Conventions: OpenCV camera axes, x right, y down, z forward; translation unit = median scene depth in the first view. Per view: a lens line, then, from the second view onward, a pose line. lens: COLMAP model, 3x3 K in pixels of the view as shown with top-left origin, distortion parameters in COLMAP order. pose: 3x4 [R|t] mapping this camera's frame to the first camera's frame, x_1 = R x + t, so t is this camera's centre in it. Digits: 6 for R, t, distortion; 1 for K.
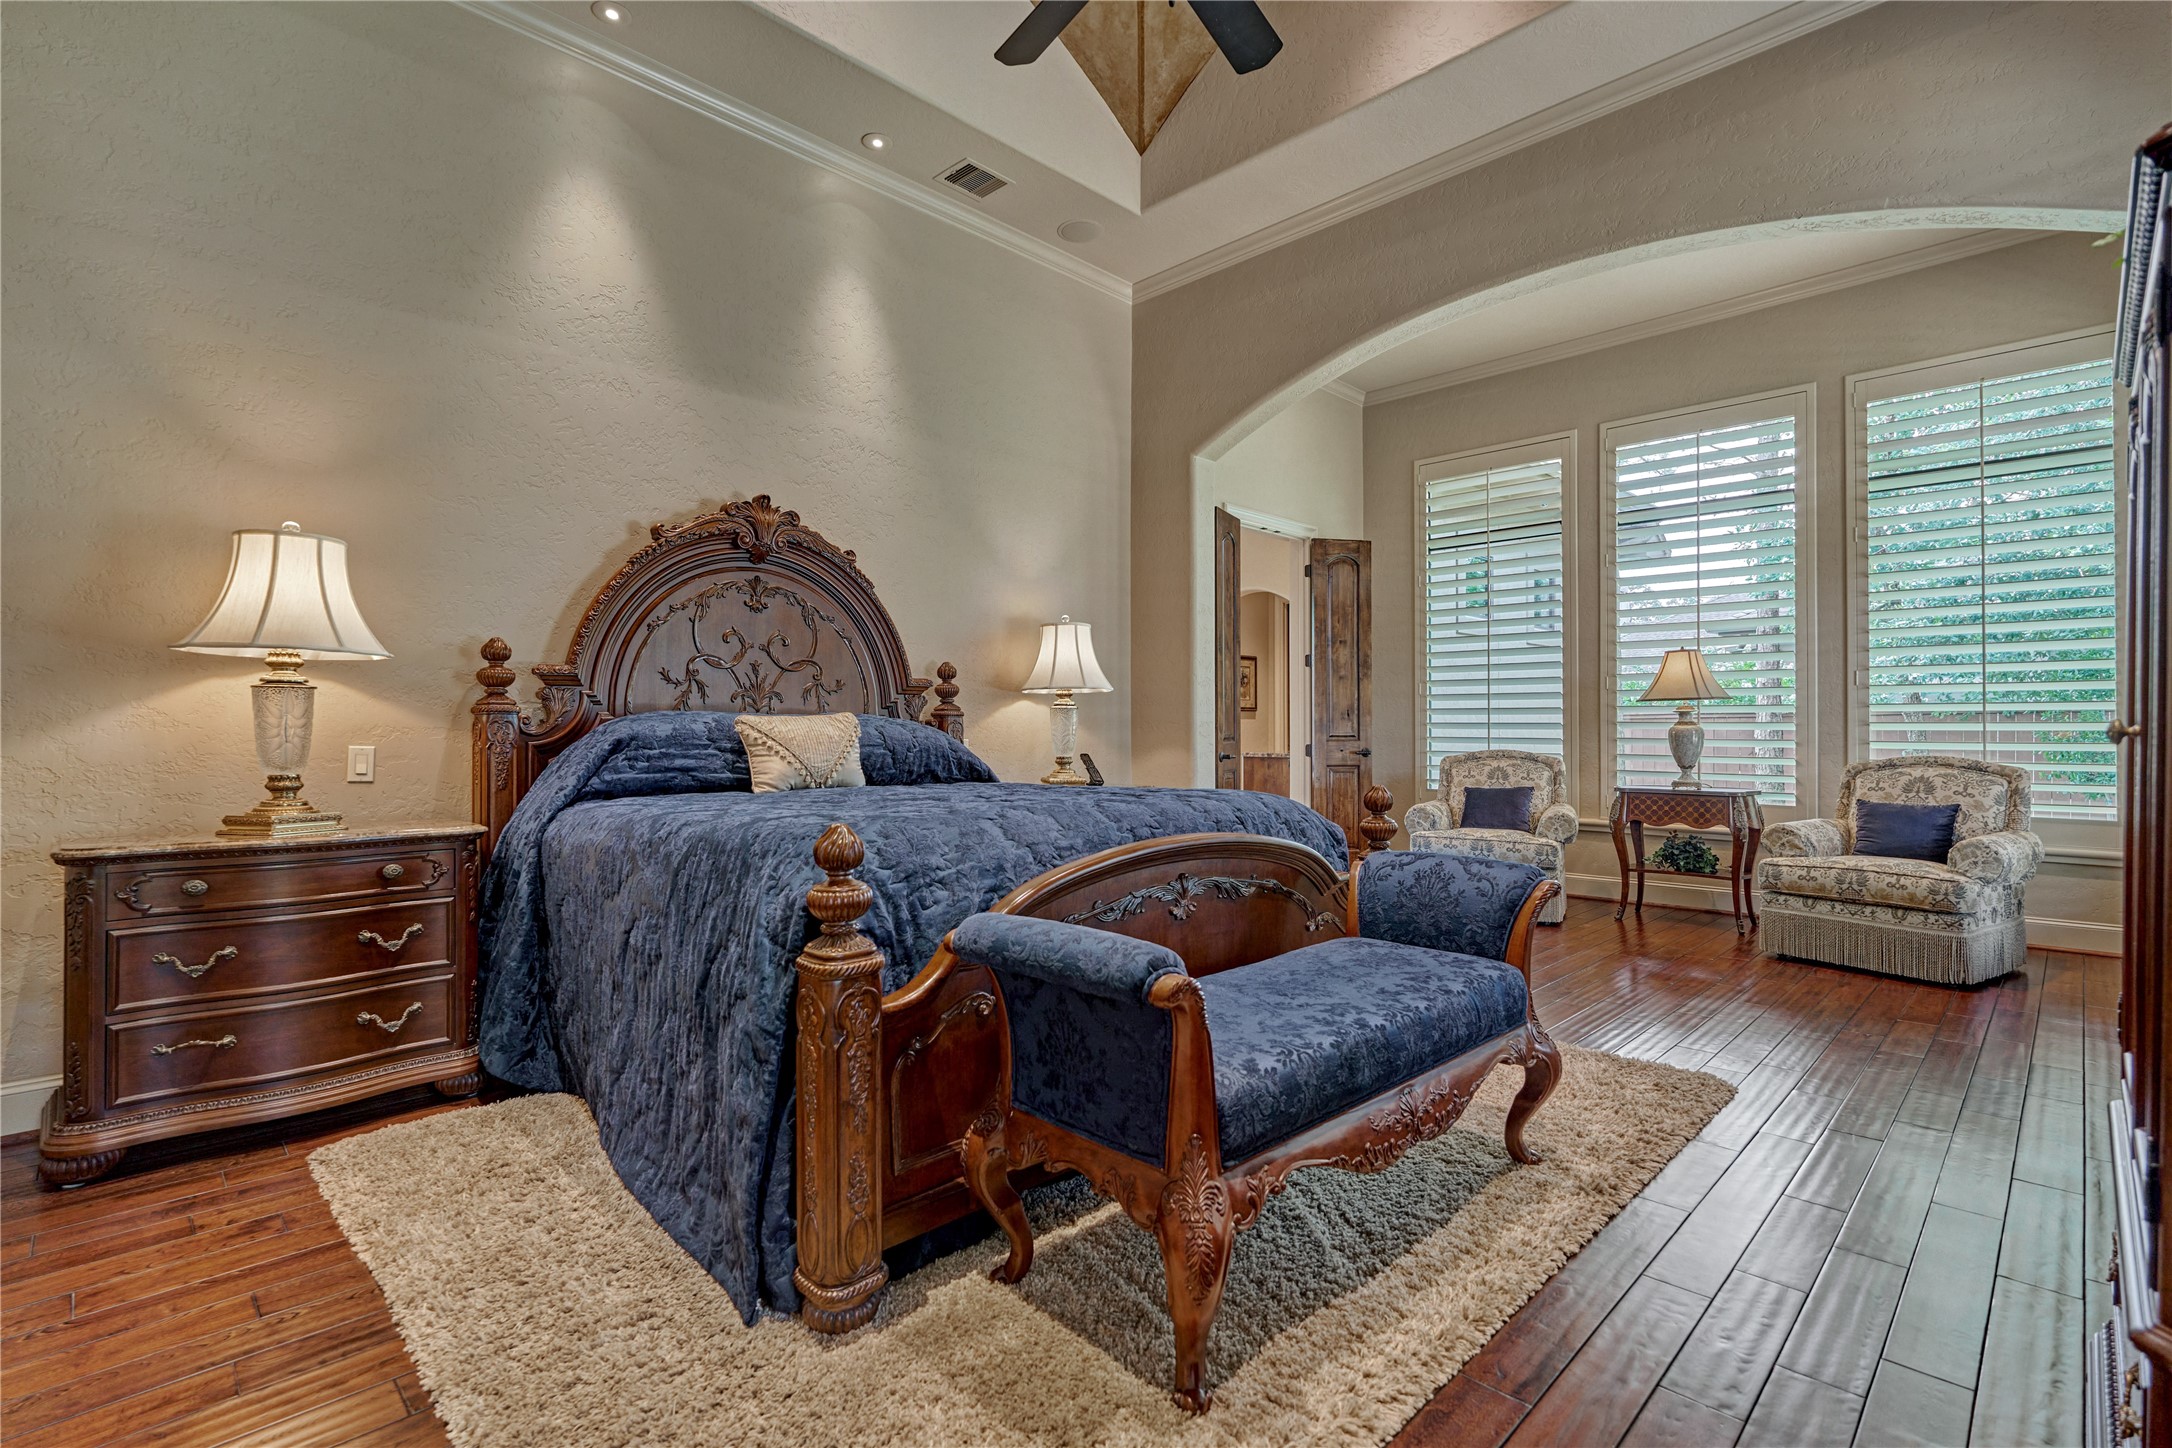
lens RADIAL K [[993.1, 0, 1076.0], [0, 993.1, 721.5], [0, 0, 1]] dist [-0.008039, -0.000390]
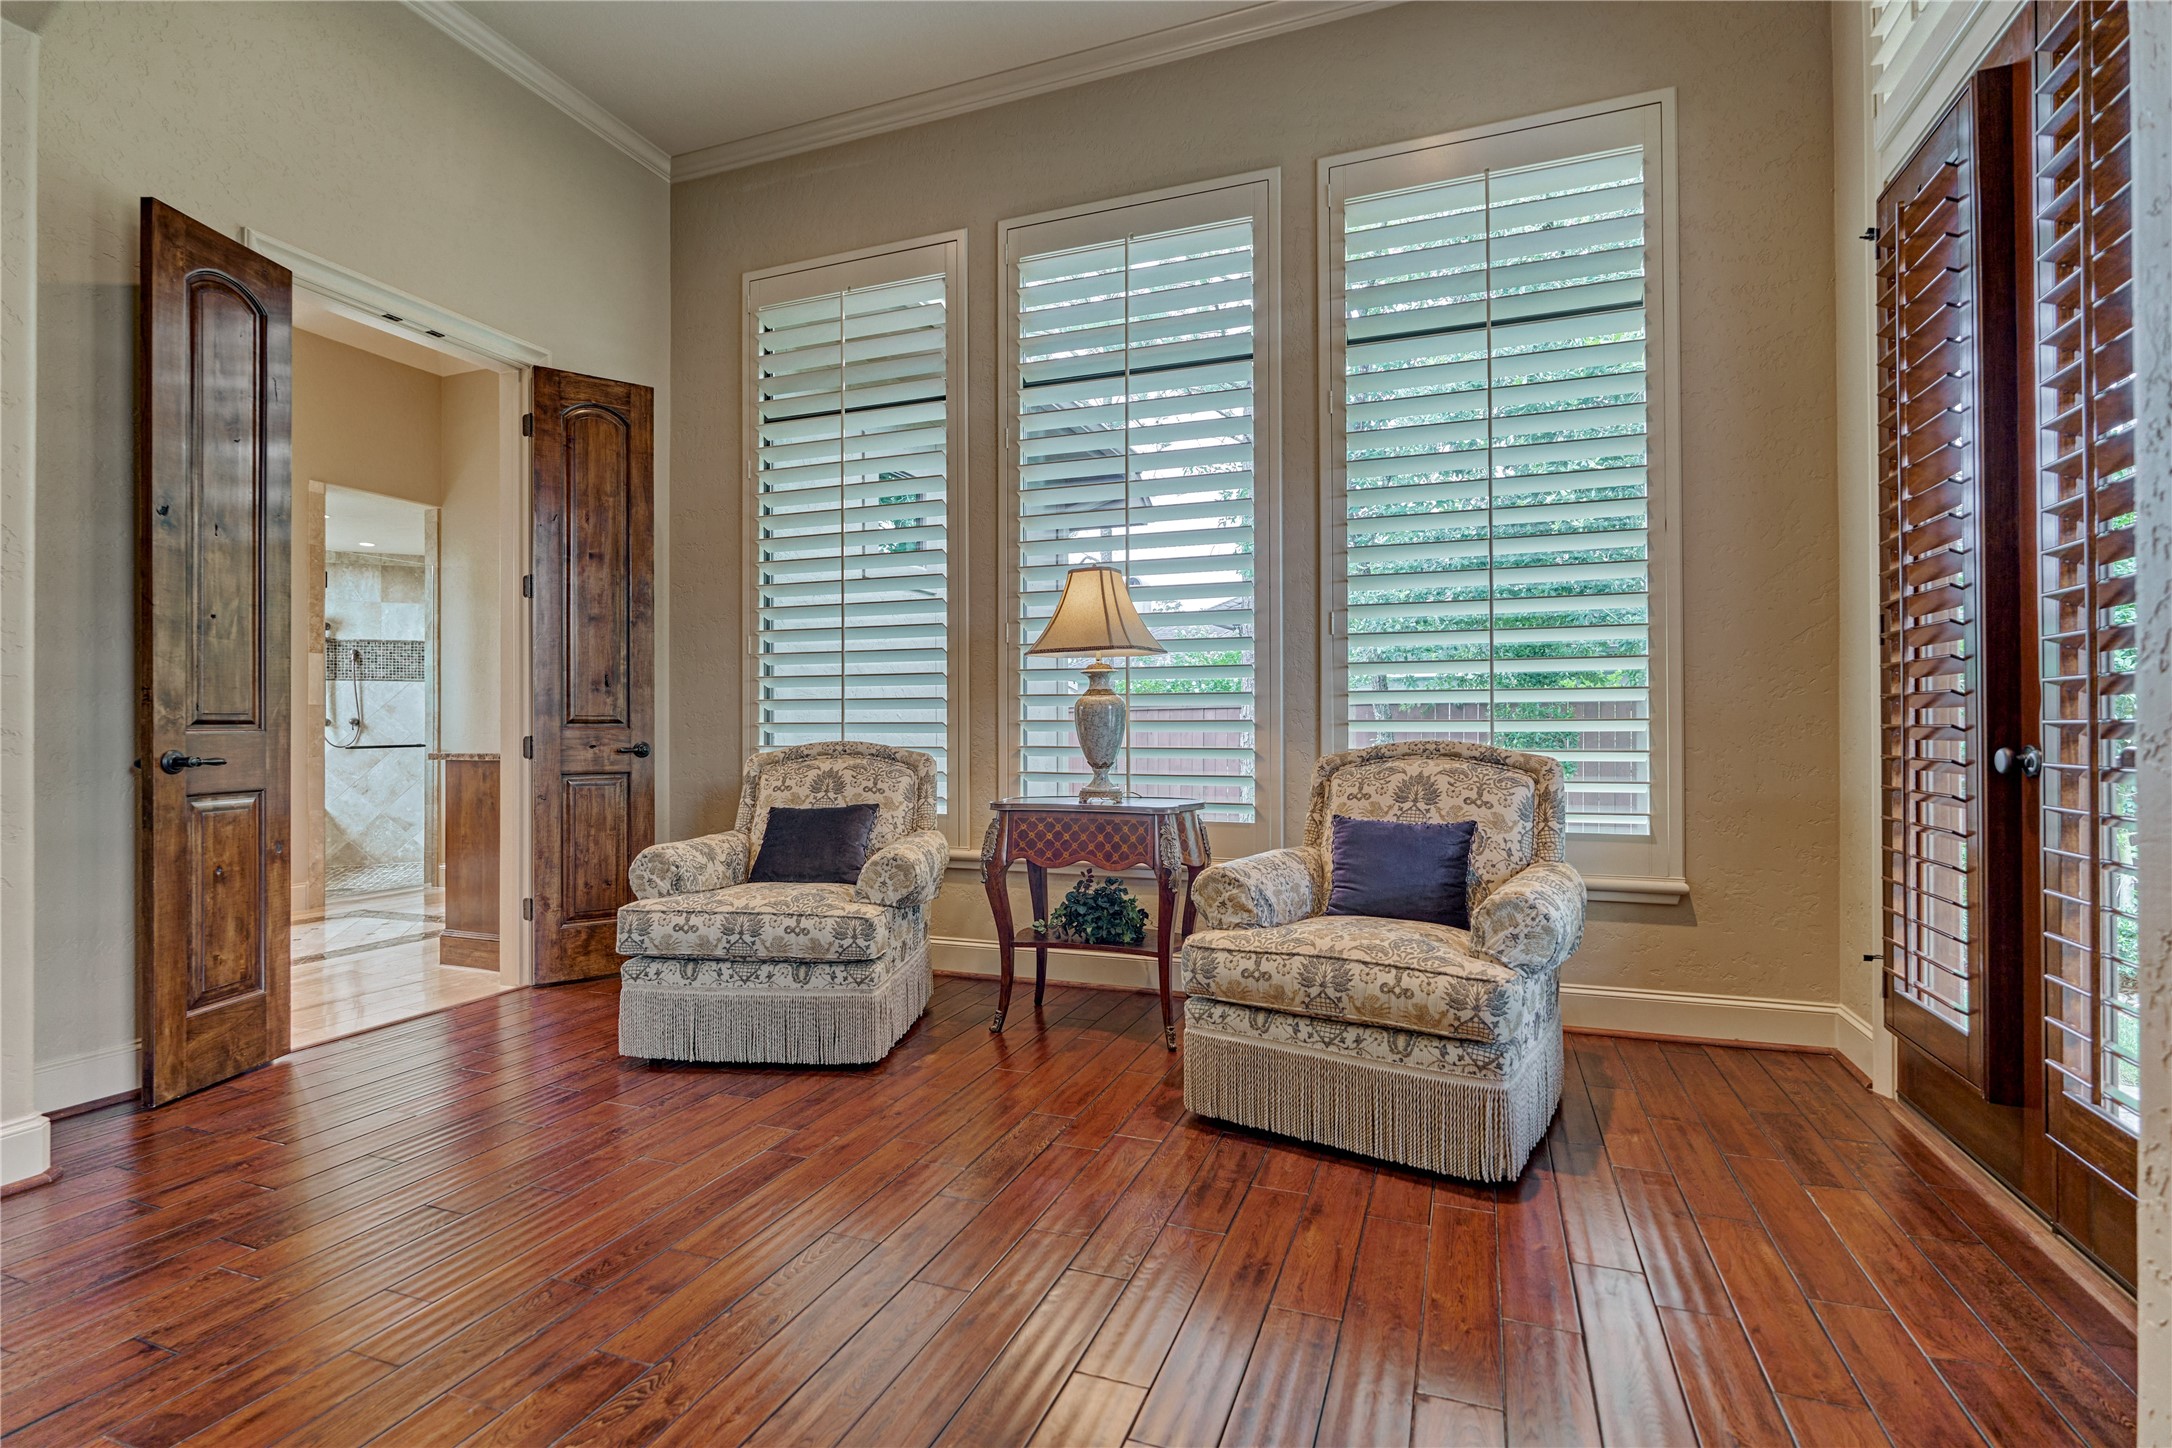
lens RADIAL K [[993.1, 0, 1074.7], [0, 993.1, 725.1], [0, 0, 1]] dist [-0.008039, -0.000390]
pose [[0.915078, -0.003509, 0.403262, 0.373805], [0.002618, 0.999993, 0.002760, 0.020517], [-0.403268, -0.001470, 0.915081, 0.473383]]
